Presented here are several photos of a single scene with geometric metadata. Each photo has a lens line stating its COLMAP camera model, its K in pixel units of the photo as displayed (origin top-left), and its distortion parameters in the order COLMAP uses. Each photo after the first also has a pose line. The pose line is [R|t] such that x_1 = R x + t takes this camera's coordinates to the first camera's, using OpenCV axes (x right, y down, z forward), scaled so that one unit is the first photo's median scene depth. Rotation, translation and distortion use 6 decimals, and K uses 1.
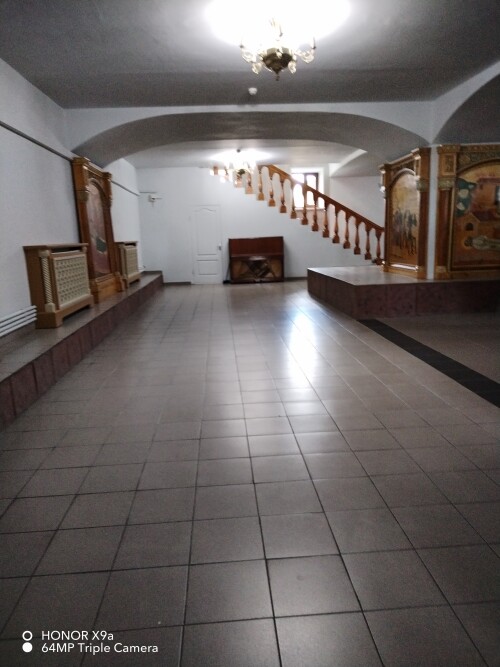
lens RADIAL K [[493.2, 0, 249.9], [0, 493.2, 333.8], [0, 0, 1]] dist [-0.006328, -0.000390]
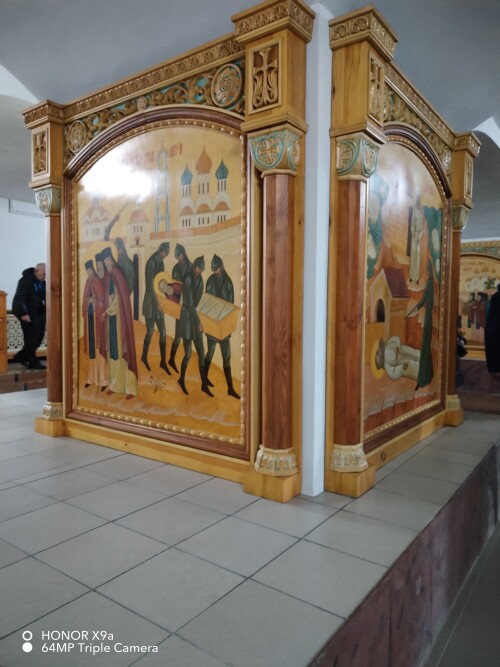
lens RADIAL K [[493.2, 0, 249.8], [0, 493.2, 333.2], [0, 0, 1]] dist [-0.006328, -0.000390]
pose [[0.644483, 0.005125, 0.764602, 0.136042], [0.110034, 0.988947, -0.099376, -0.178093], [-0.756660, 0.148179, 0.636796, 0.849883]]
